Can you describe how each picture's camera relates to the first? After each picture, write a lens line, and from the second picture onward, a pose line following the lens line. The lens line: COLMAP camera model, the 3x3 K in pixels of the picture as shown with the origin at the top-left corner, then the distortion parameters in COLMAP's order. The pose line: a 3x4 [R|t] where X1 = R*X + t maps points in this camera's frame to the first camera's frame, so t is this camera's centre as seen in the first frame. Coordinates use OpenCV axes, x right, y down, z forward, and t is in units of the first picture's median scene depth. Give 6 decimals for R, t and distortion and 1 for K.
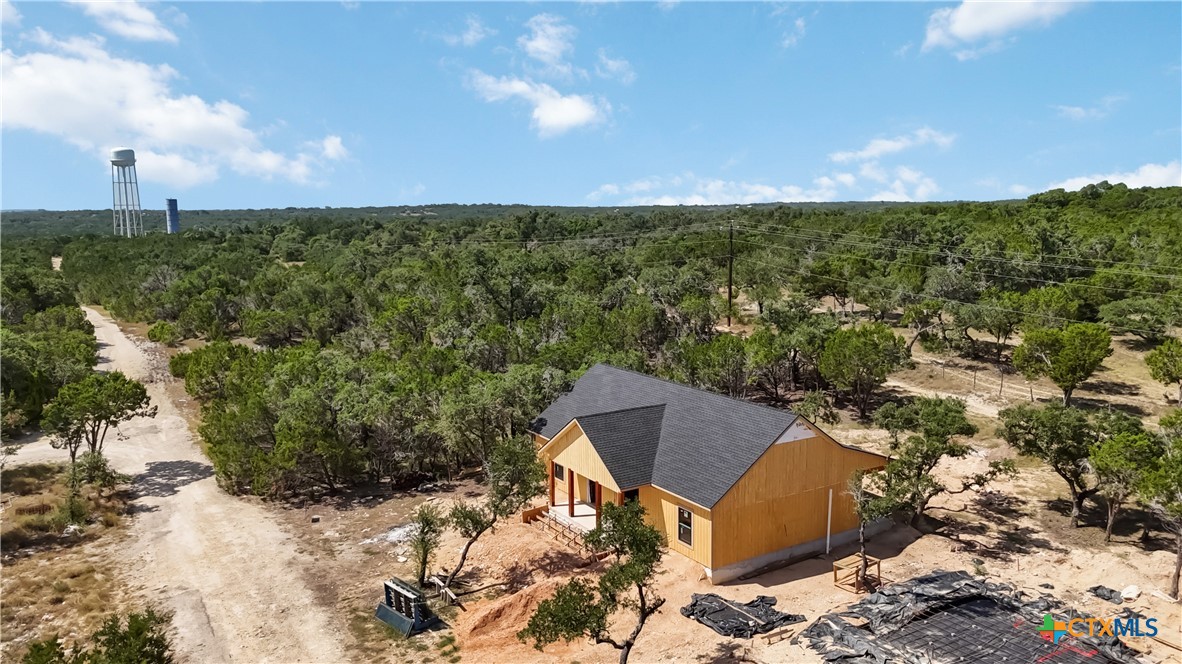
lens RADIAL K [[872.4, 0, 592.1], [0, 872.4, 328.4], [0, 0, 1]] dist [0.085895, -0.096722]
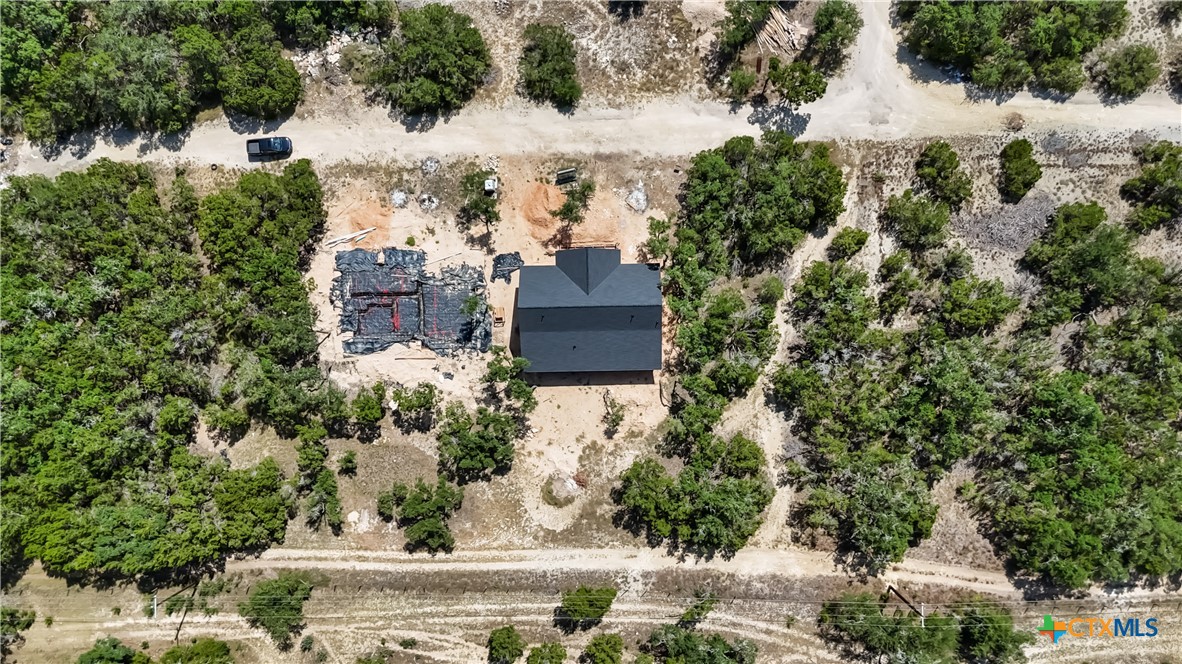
lens RADIAL K [[872.4, 0, 592.1], [0, 872.4, 328.4], [0, 0, 1]] dist [0.085895, -0.096722]
pose [[-0.519346, 0.854419, 0.015771, 0.121071], [-0.085360, -0.070230, 0.993872, -2.229865], [0.850290, 0.514817, 0.109407, 0.849071]]
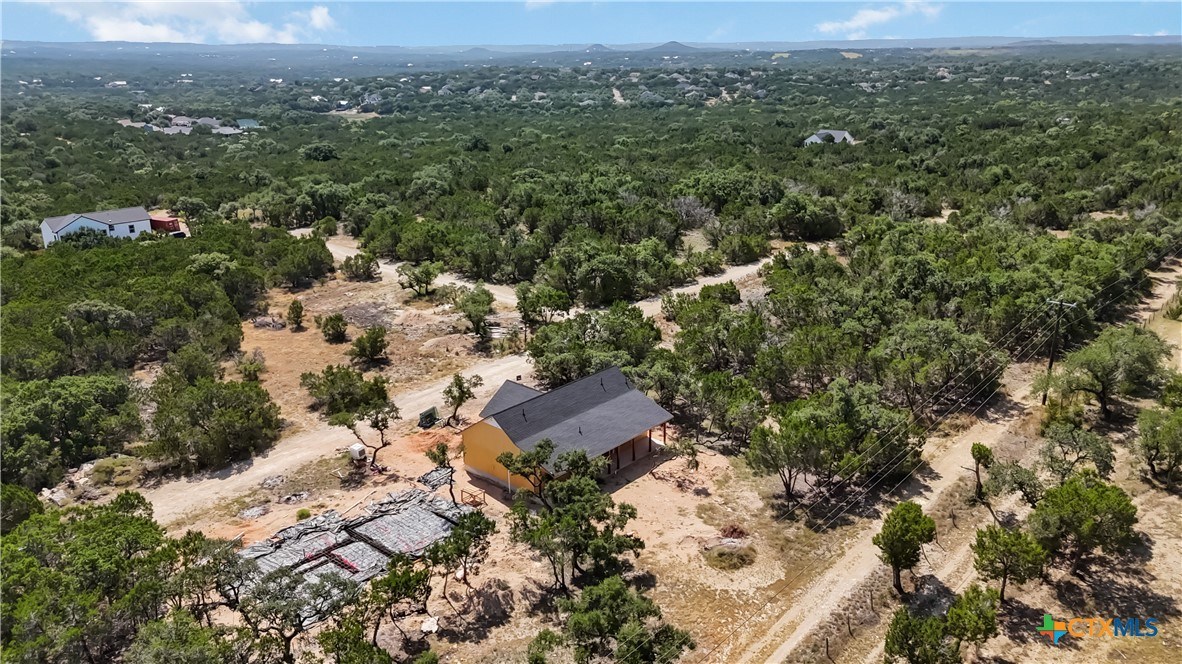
lens RADIAL K [[872.4, 0, 592.1], [0, 872.4, 328.4], [0, 0, 1]] dist [0.085895, -0.096722]
pose [[0.271601, 0.306991, -0.912134, 1.822814], [-0.127193, 0.950897, 0.282164, -0.601069], [0.953968, 0.039381, 0.297312, 0.567002]]
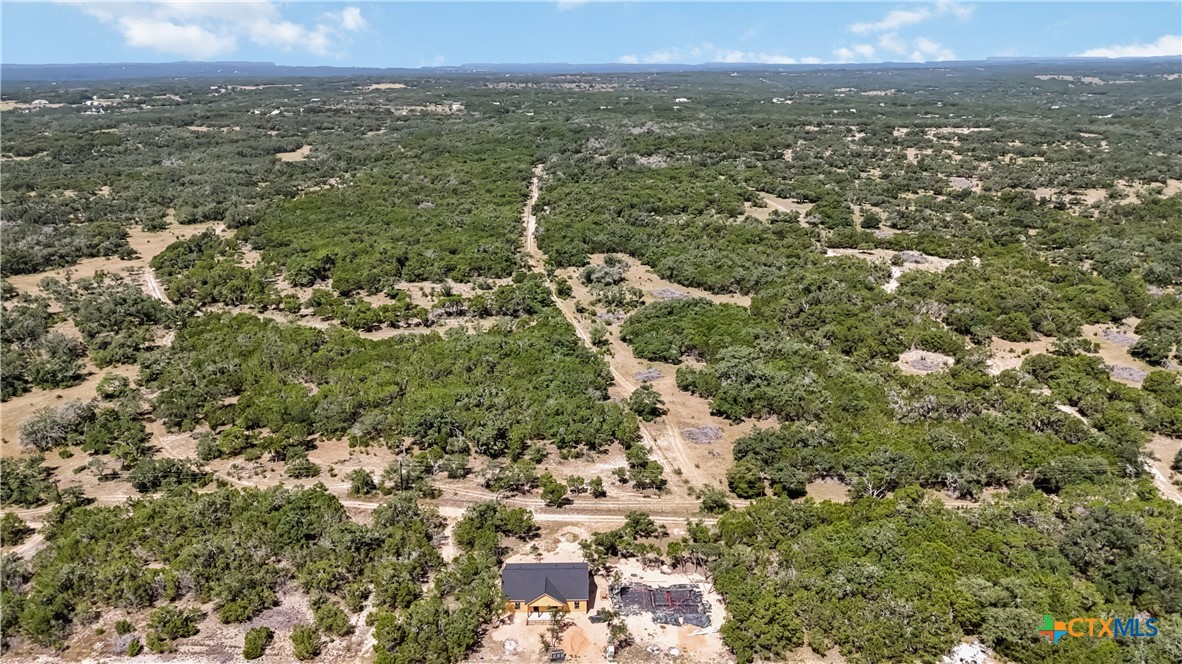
lens RADIAL K [[872.4, 0, 592.1], [0, 872.4, 328.4], [0, 0, 1]] dist [0.085895, -0.096722]
pose [[0.524335, -0.241262, 0.816618, -2.719803], [0.114963, 0.970298, 0.212850, -1.783214], [-0.843716, -0.017724, 0.536497, -1.192877]]
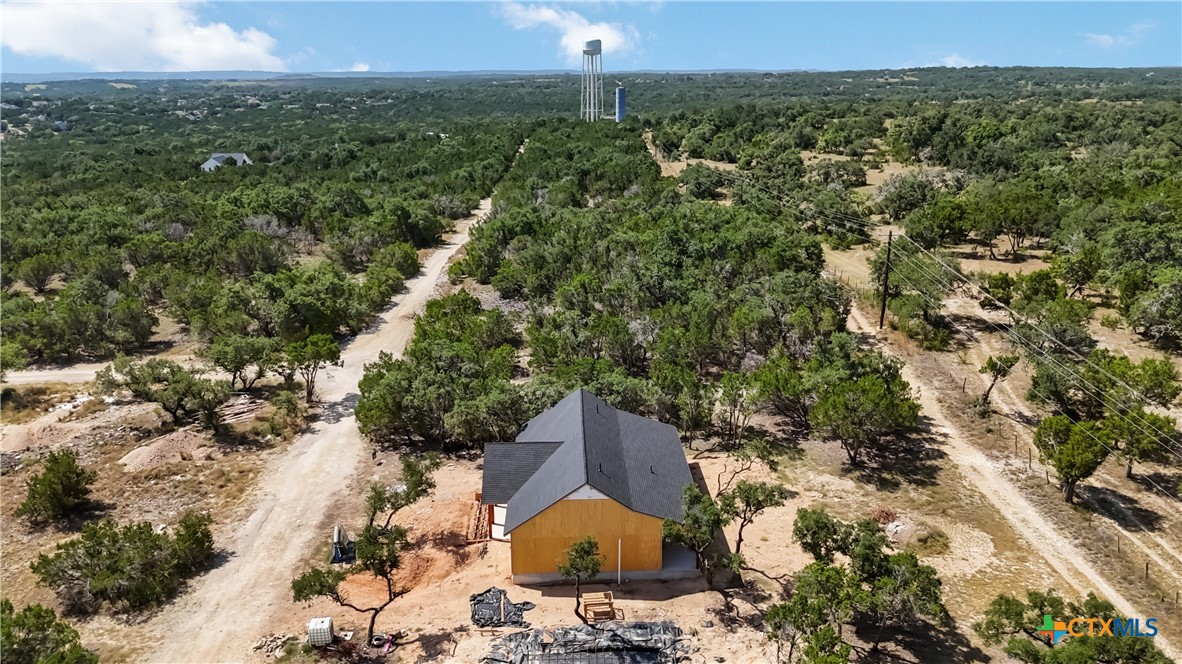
lens RADIAL K [[883.4, 0, 589.7], [0, 883.4, 306.2], [0, 0, 1]] dist [0.083066, -0.100136]
pose [[0.860867, 0.134641, -0.490693, 0.792060], [-0.070969, 0.986701, 0.146232, -0.334948], [0.503857, -0.091062, 0.858974, -0.132124]]
